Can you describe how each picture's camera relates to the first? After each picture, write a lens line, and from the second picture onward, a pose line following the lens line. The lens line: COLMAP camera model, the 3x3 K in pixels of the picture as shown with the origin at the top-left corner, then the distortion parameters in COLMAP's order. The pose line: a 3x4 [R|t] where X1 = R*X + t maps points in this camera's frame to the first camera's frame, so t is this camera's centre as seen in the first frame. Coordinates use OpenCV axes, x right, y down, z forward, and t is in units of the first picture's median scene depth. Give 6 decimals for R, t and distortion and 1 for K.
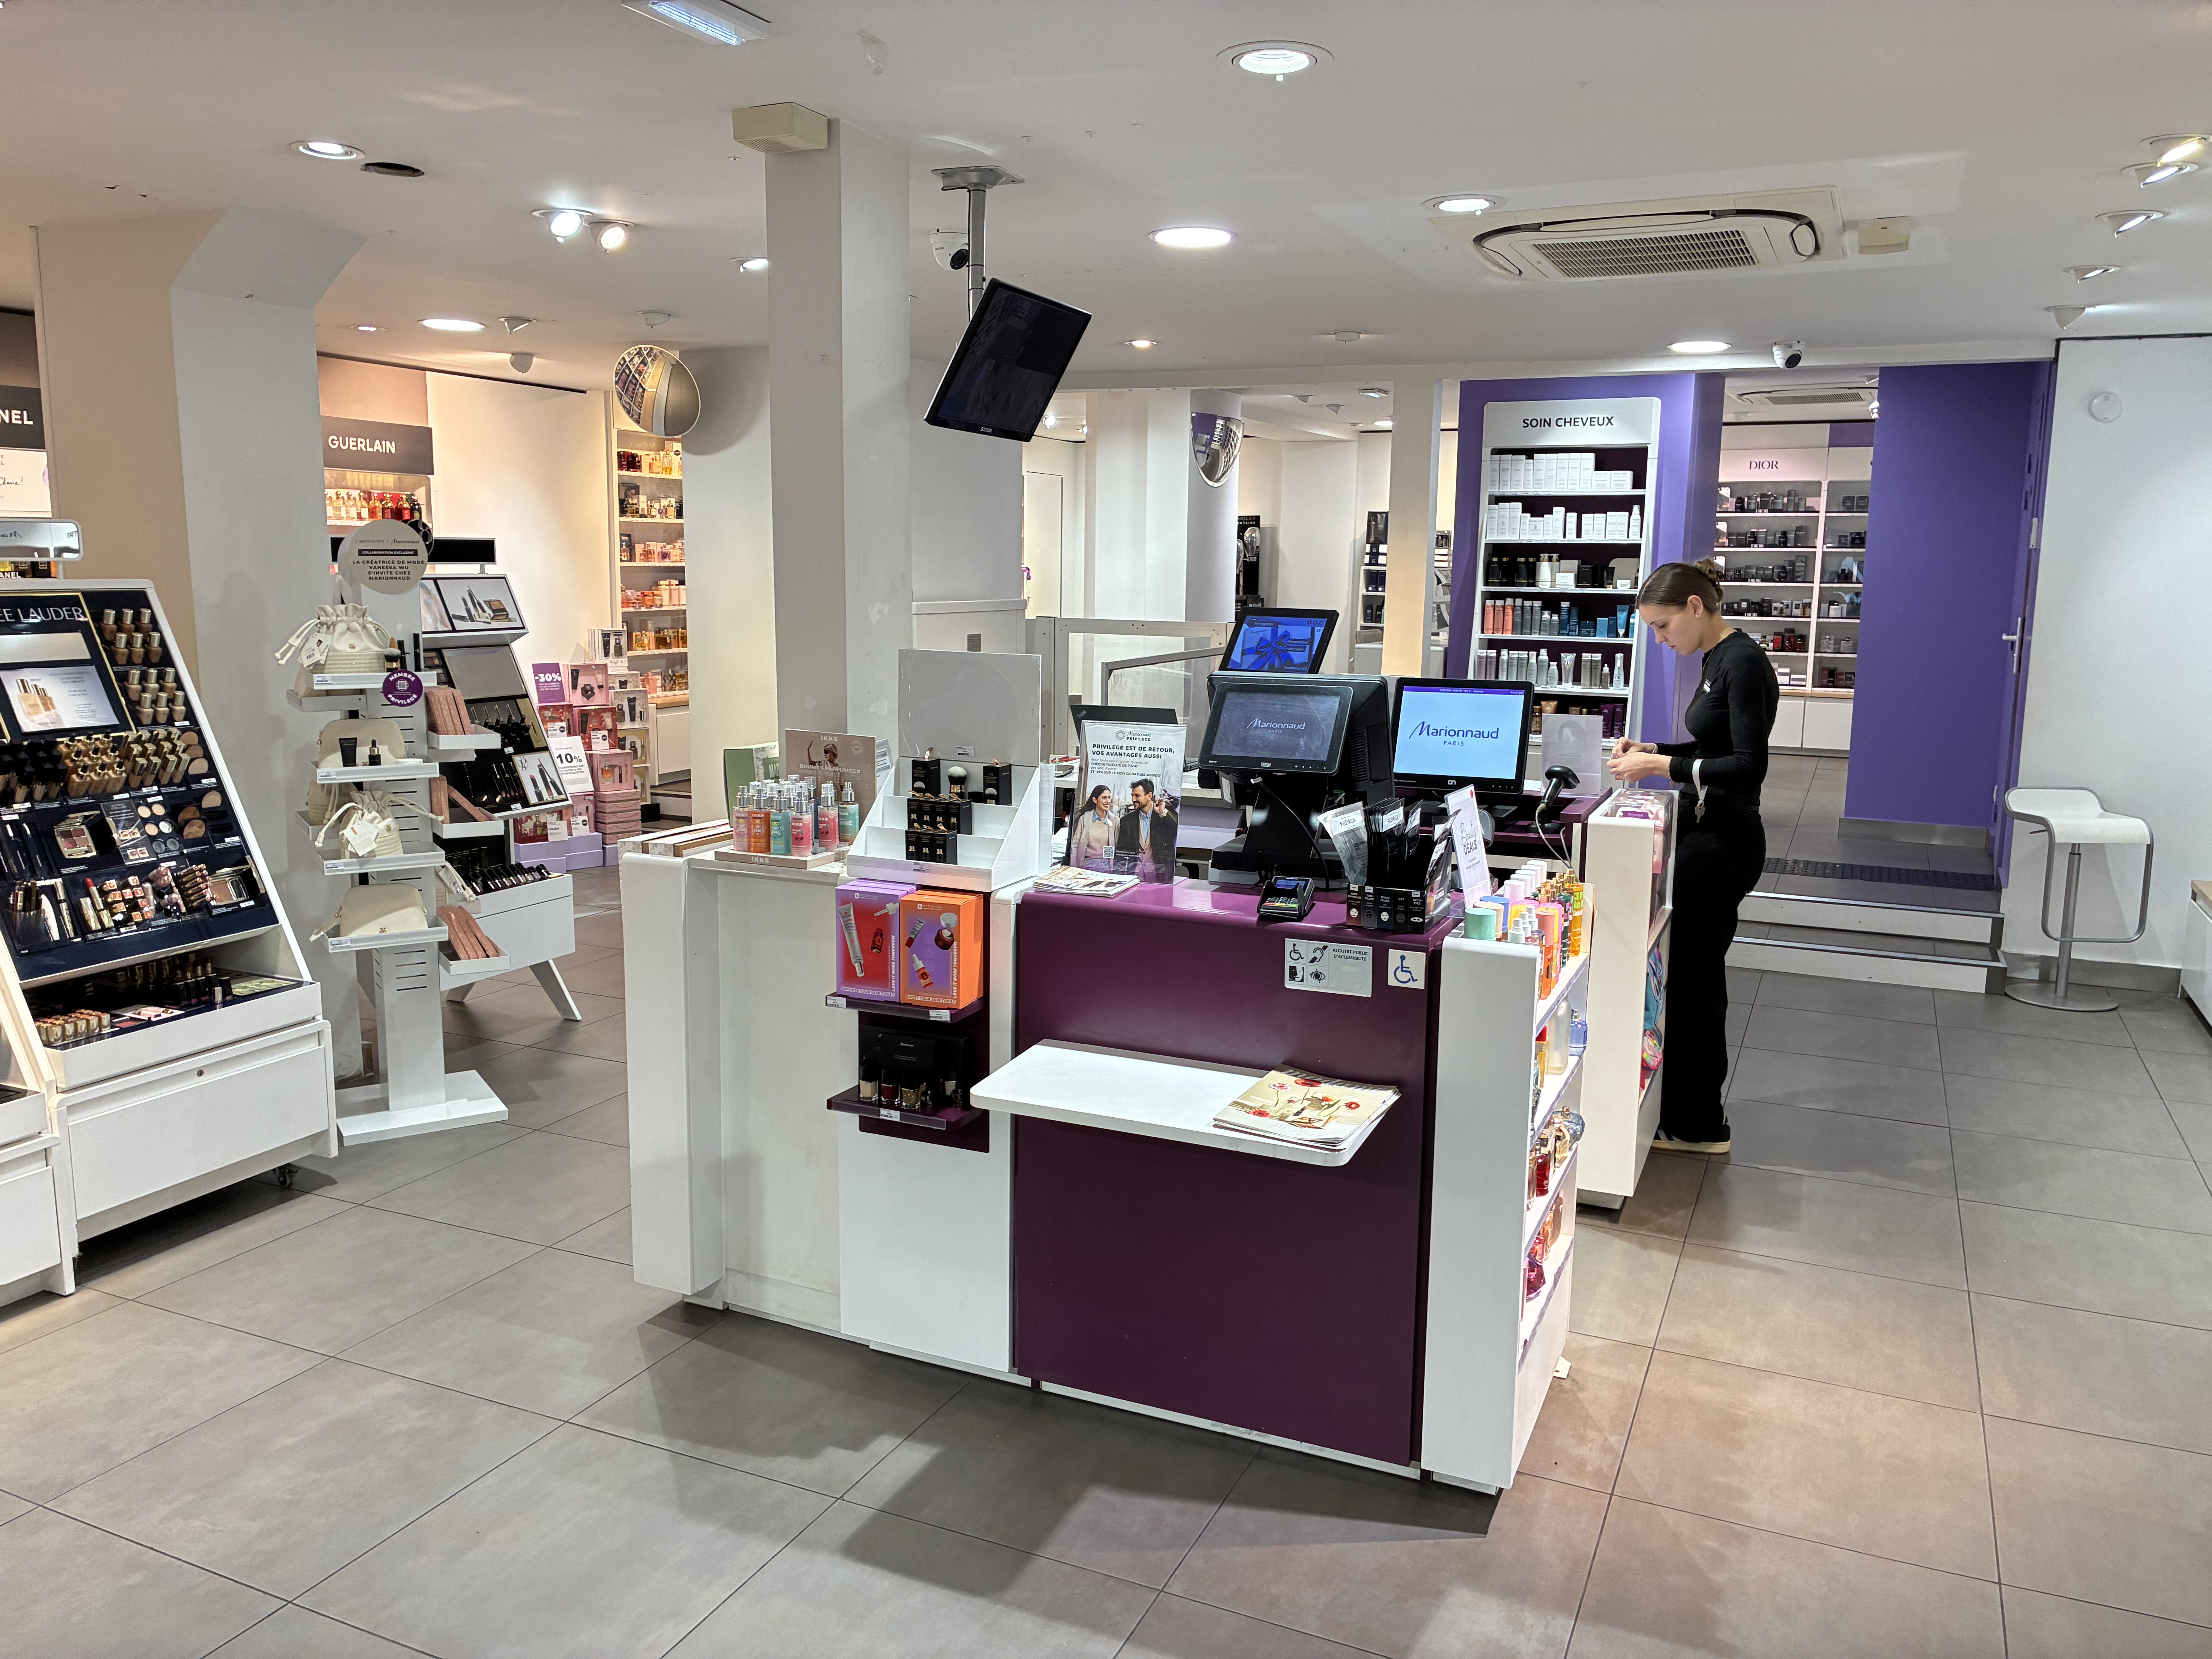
lens RADIAL K [[1662.6, 0, 1108.0], [0, 1662.6, 812.9], [0, 0, 1]] dist [0.046865, -0.057530]
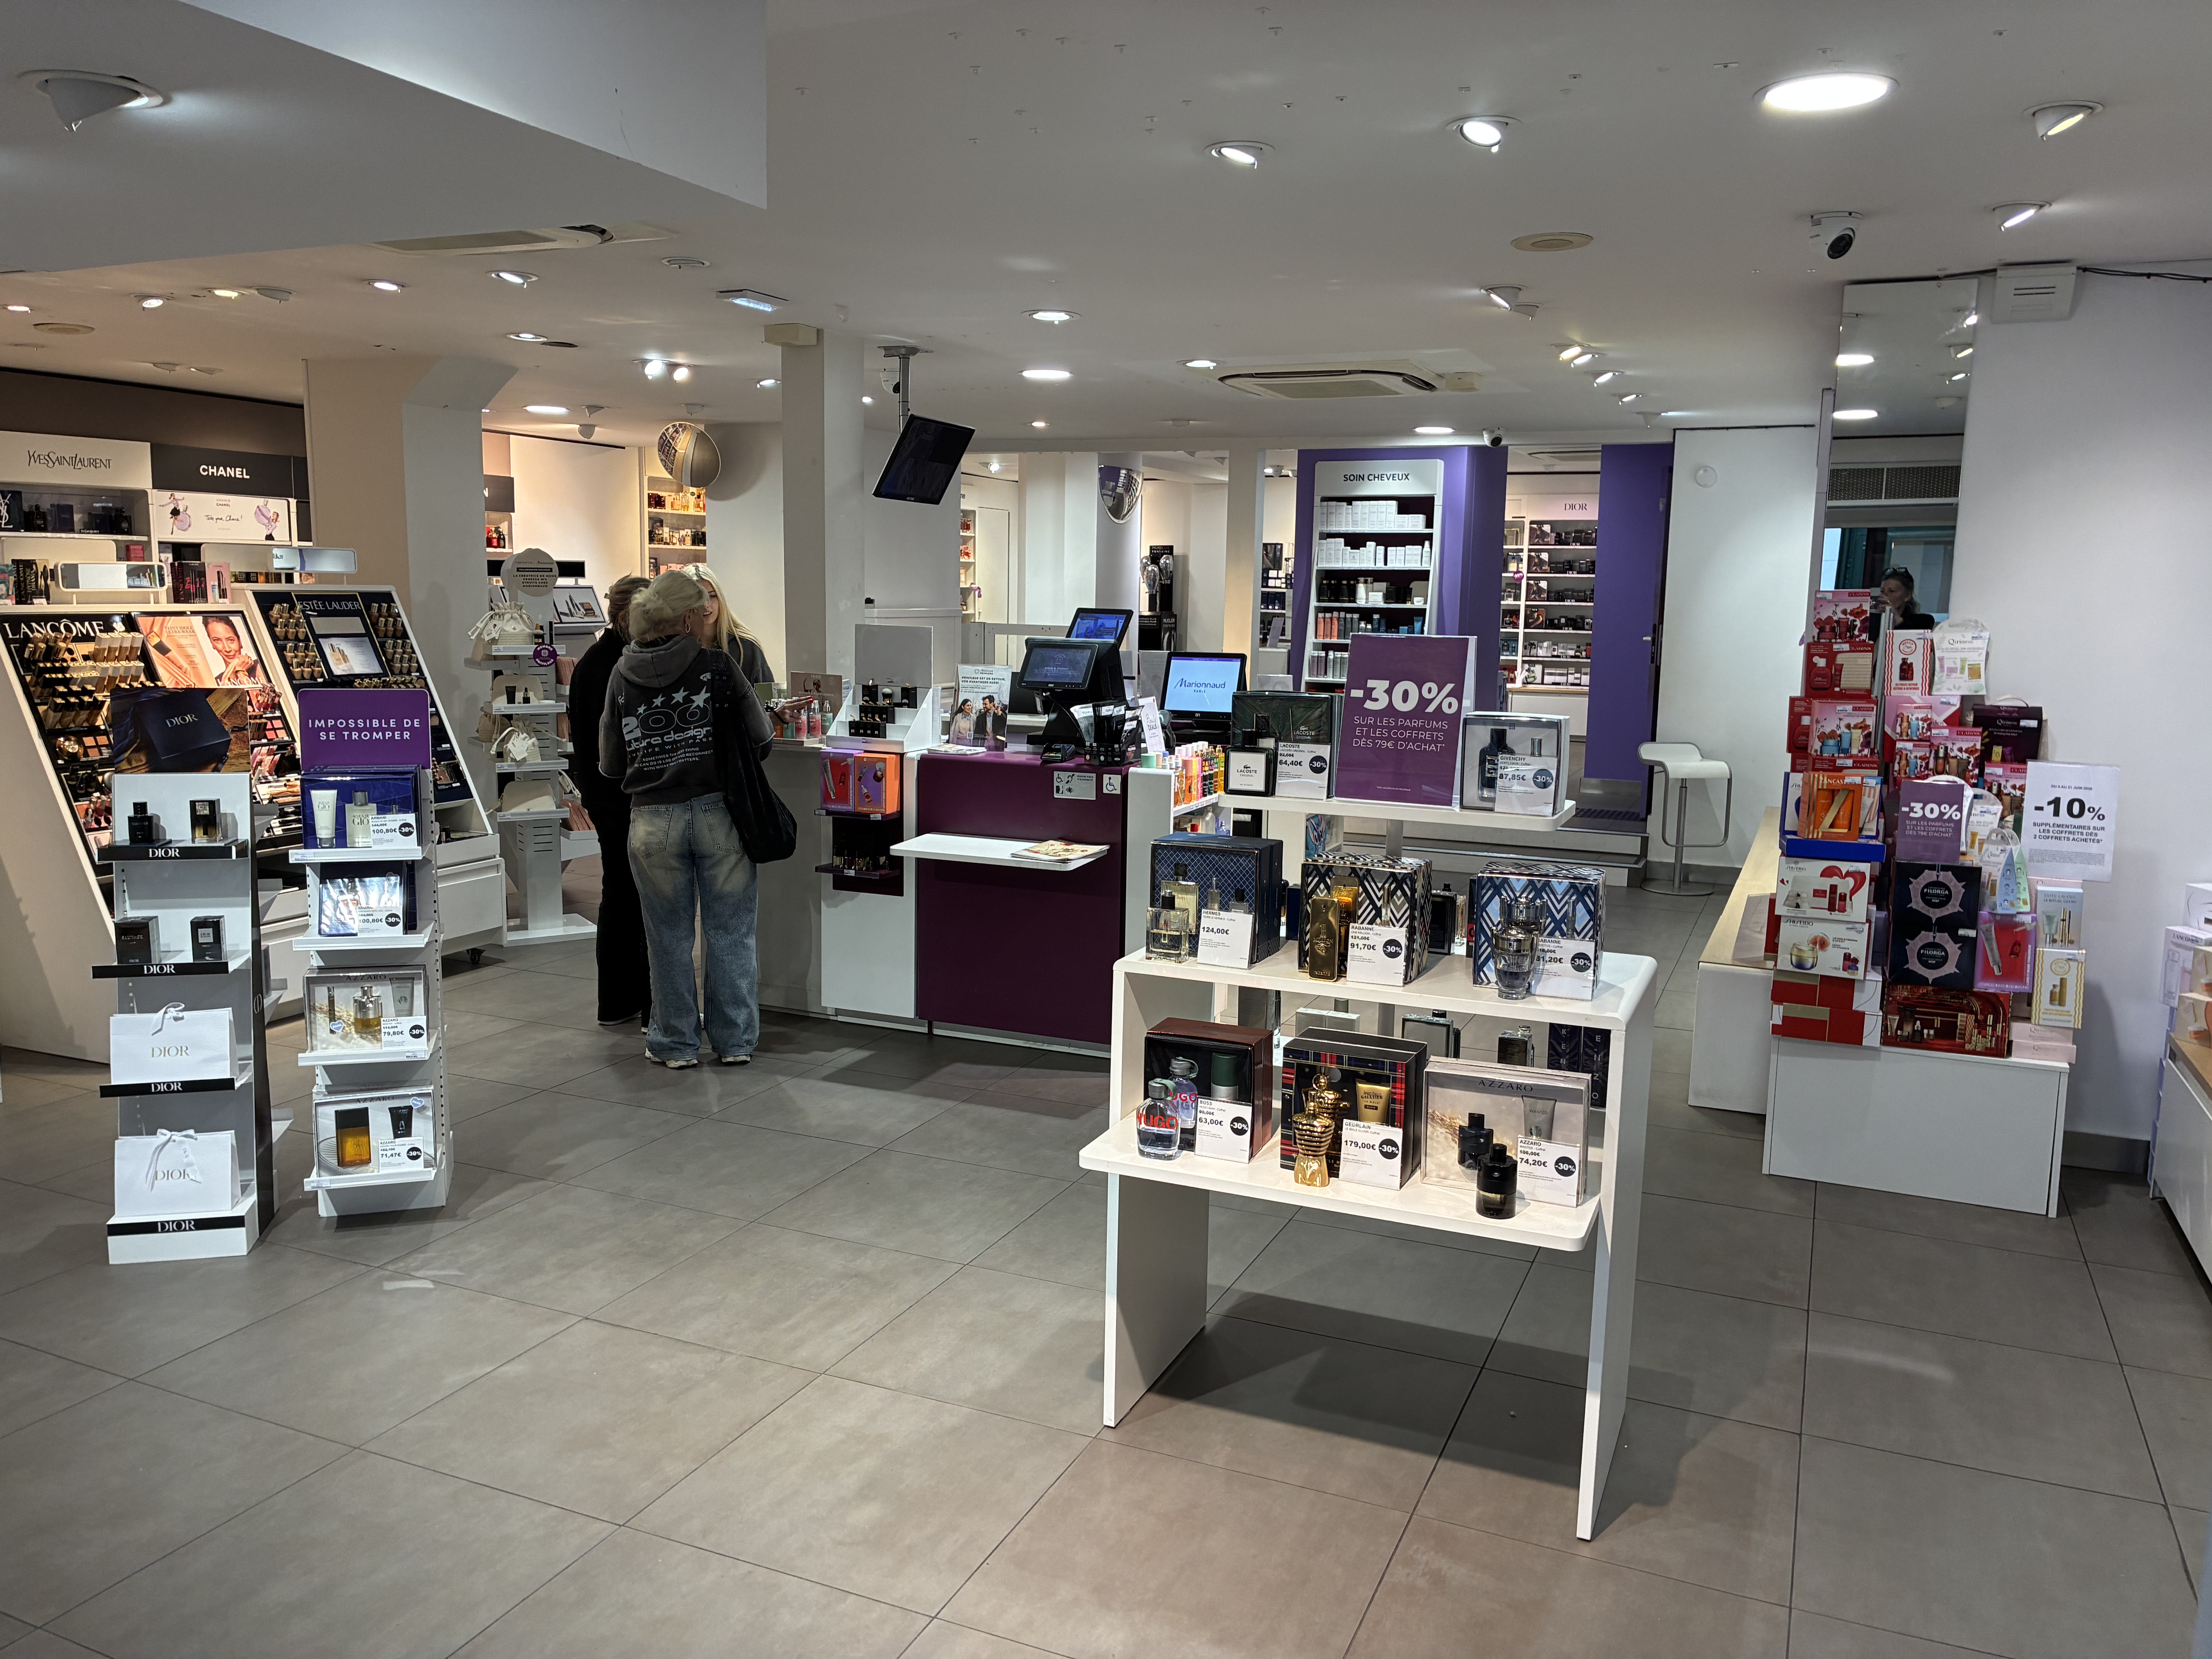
lens RADIAL K [[1662.6, 0, 1113.5], [0, 1662.6, 826.5], [0, 0, 1]] dist [0.046865, -0.057530]
pose [[0.999865, 0.003529, 0.016053, 0.097157], [-0.003427, 0.999974, -0.006380, 0.101301], [-0.016075, 0.006324, 0.999851, -0.622779]]
